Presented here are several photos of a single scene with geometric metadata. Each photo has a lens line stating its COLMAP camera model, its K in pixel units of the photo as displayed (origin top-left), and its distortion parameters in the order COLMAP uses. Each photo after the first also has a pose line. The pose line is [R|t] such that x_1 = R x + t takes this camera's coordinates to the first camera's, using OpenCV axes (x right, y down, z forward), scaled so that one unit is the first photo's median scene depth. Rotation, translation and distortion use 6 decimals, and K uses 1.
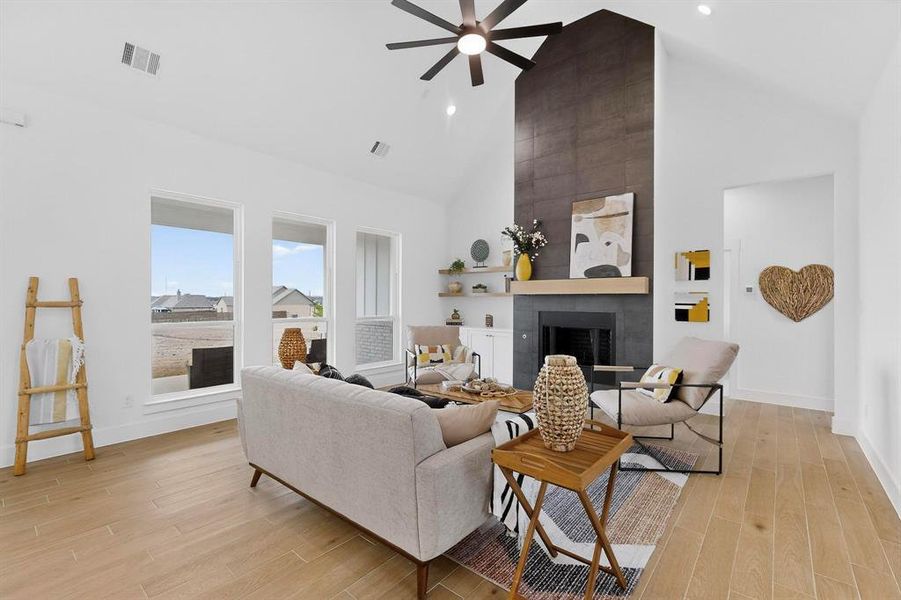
lens RADIAL K [[396.4, 0, 448.1], [0, 396.4, 301.9], [0, 0, 1]] dist [-0.003953, -0.001995]
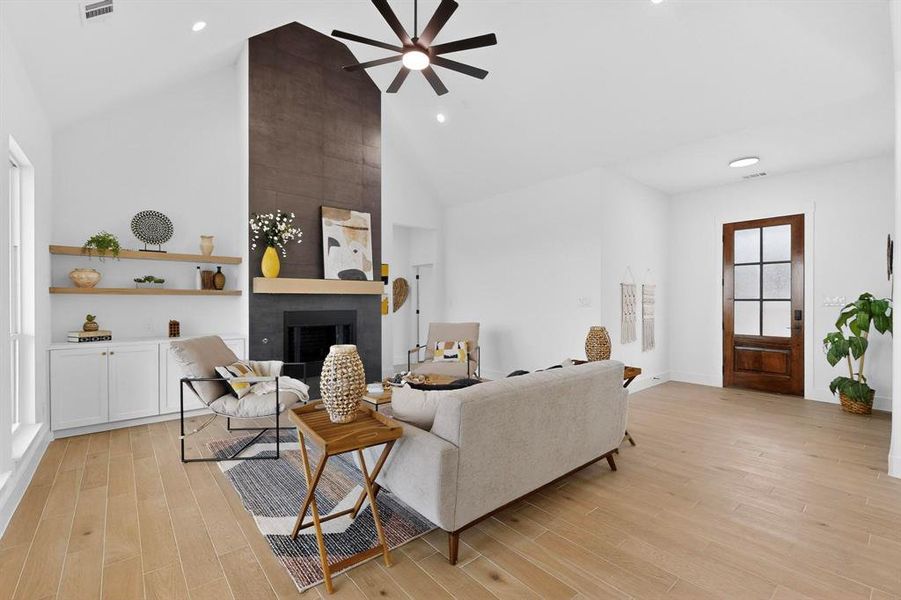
lens RADIAL K [[396.4, 0, 450.8], [0, 396.4, 300.6], [0, 0, 1]] dist [-0.003953, -0.001995]
pose [[0.152703, -0.006701, 0.988249, -0.686990], [0.003175, 0.999975, 0.006290, -0.006954], [-0.988267, 0.002177, 0.152720, 0.518736]]
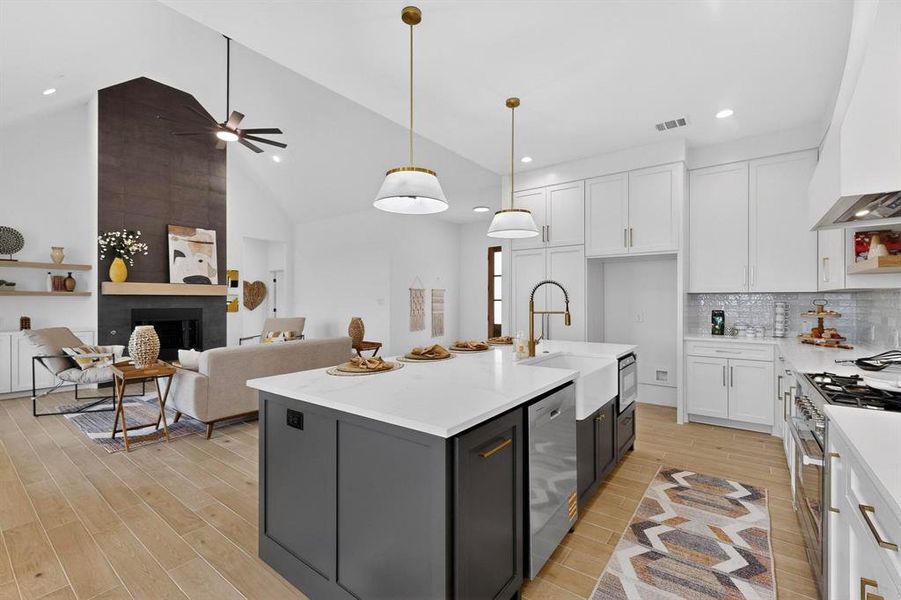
lens RADIAL K [[396.4, 0, 458.3], [0, 396.4, 300.0], [0, 0, 1]] dist [-0.003953, -0.001995]
pose [[-0.077742, -0.005691, 0.996957, -1.088028], [0.000550, 0.999983, 0.005751, -0.009892], [-0.996973, 0.000995, -0.077738, 0.154269]]
